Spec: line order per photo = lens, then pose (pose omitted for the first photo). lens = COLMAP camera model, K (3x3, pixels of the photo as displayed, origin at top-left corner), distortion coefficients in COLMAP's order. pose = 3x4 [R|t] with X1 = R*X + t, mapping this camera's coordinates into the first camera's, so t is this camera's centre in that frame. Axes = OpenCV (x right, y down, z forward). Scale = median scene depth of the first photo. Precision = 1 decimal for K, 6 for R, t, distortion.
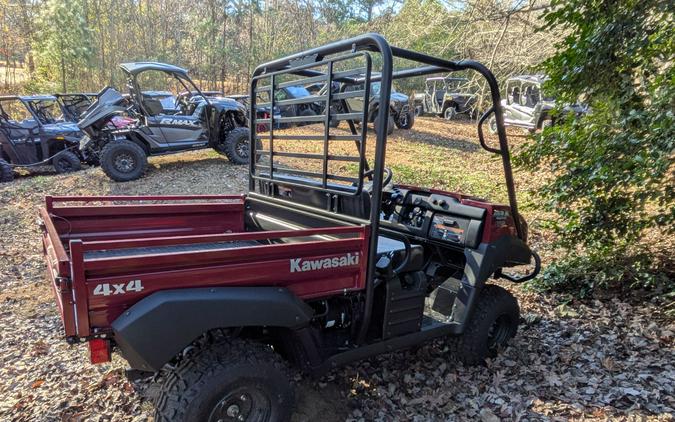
lens RADIAL K [[431.1, 0, 334.7], [0, 431.1, 253.1], [0, 0, 1]] dist [-0.002626, -0.001248]
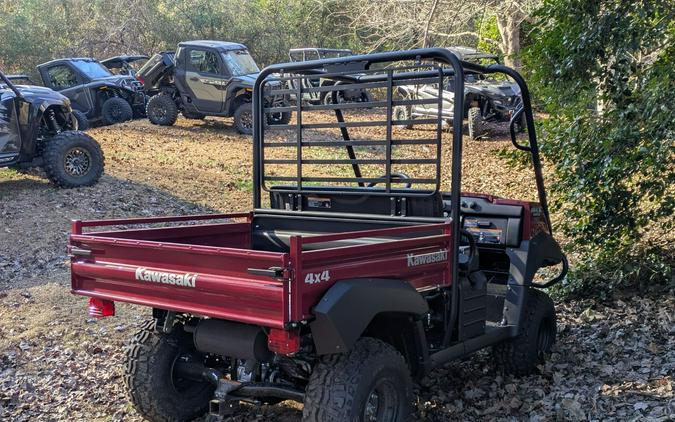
lens RADIAL K [[778.2, 0, 329.1], [0, 778.2, 244.0], [0, 0, 1]] dist [0.068651, 0.001348]
pose [[0.948189, -0.075687, 0.308559, -0.591874], [0.113822, 0.987668, -0.107503, 0.117670], [-0.296618, 0.137054, 0.945111, -0.518786]]
